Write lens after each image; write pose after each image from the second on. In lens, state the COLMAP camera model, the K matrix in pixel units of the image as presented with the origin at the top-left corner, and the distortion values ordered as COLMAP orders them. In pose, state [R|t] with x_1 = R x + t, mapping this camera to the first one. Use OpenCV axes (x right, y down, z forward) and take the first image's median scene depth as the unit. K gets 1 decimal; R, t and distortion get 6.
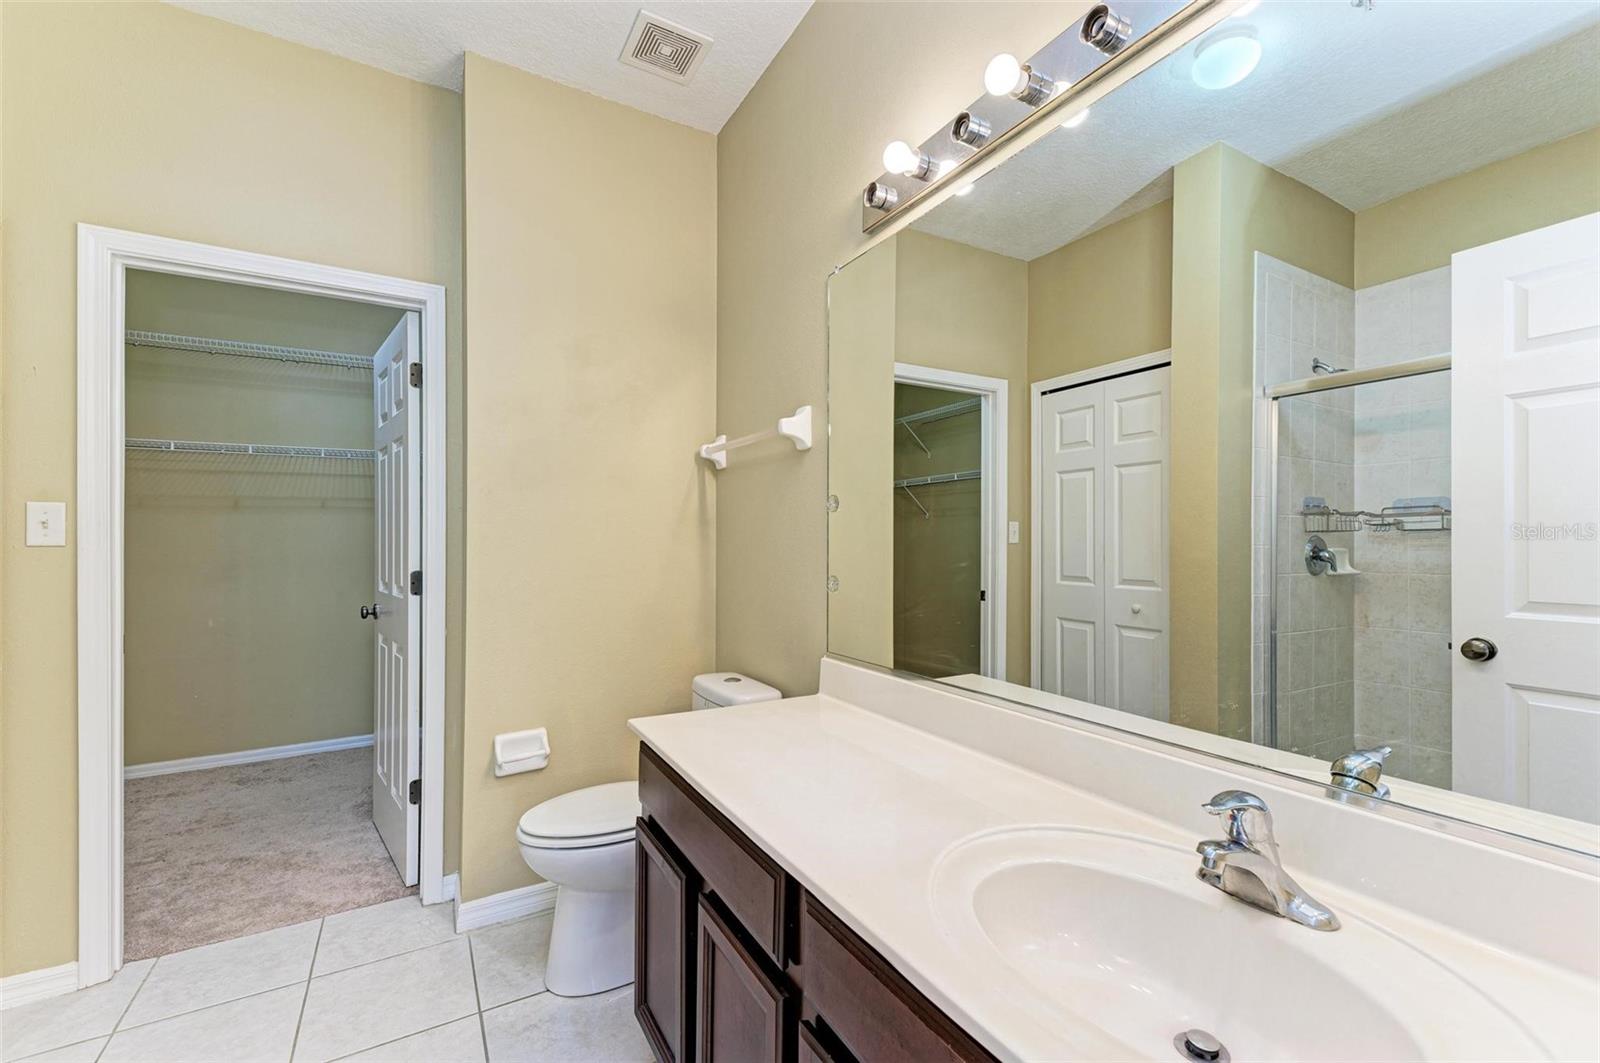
lens RADIAL K [[665.7, 0, 800.0], [0, 665.7, 531.5], [0, 0, 1]] dist [0.001033, 0.000065]
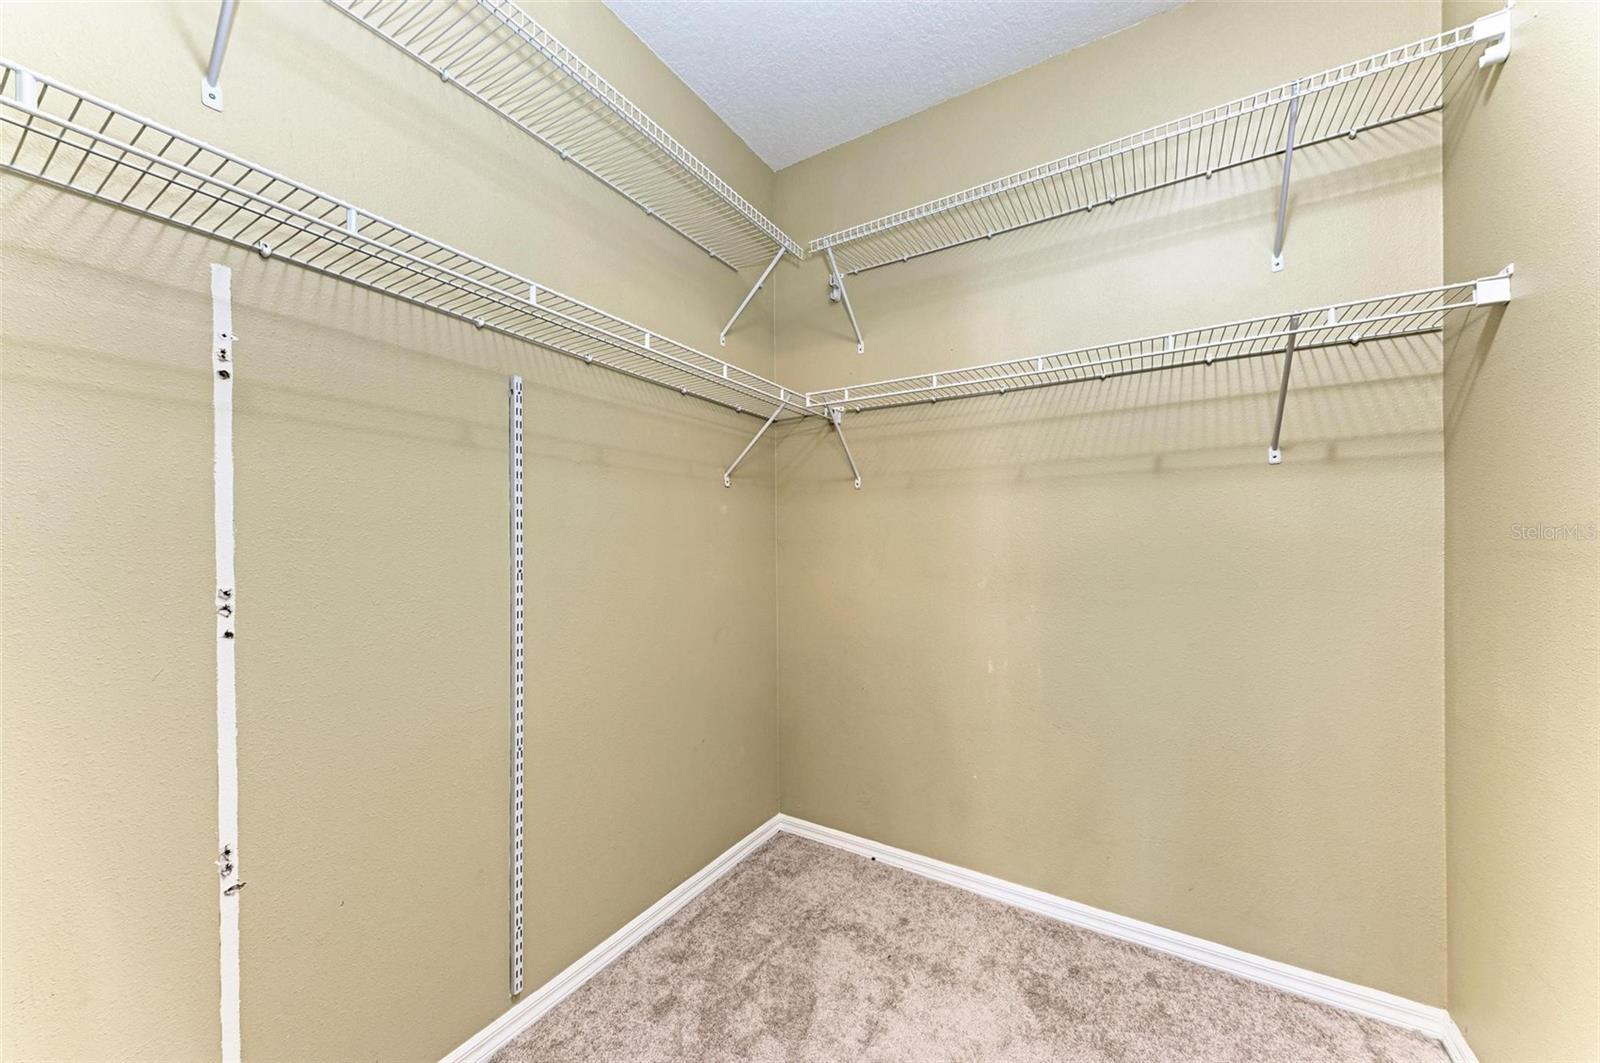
lens RADIAL K [[573.4, 0, 800.0], [0, 573.4, 531.5], [0, 0, 1]] dist [-0.000099, -0.000013]
pose [[0.477785, -0.002809, -0.878472, -0.494725], [0.015207, 0.999871, 0.005073, 0.004659], [0.878345, -0.015783, 0.477767, 0.585461]]
